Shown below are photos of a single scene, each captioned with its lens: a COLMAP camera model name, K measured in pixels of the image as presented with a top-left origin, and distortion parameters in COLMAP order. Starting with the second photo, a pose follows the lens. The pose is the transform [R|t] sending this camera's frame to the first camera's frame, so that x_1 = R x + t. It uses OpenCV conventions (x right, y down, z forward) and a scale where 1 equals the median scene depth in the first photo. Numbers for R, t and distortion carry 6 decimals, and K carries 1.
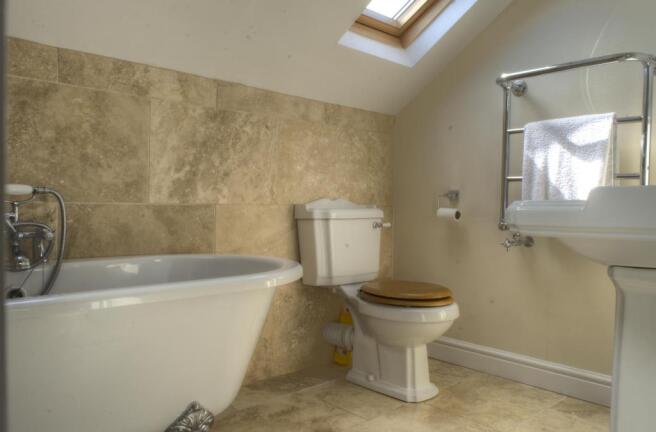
lens RADIAL K [[508.3, 0, 328.4], [0, 508.3, 215.9], [0, 0, 1]] dist [-0.012022, 0.001865]
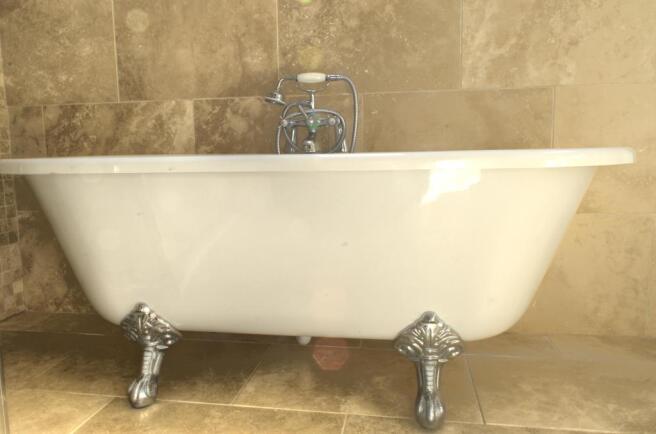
lens RADIAL K [[508.3, 0, 328.0], [0, 508.3, 216.9], [0, 0, 1]] dist [-0.012022, 0.001865]
pose [[0.606337, 0.070948, -0.792036, 0.196229], [0.006975, 0.995499, 0.094512, 0.105008], [0.795177, -0.062831, 0.603114, 0.296980]]
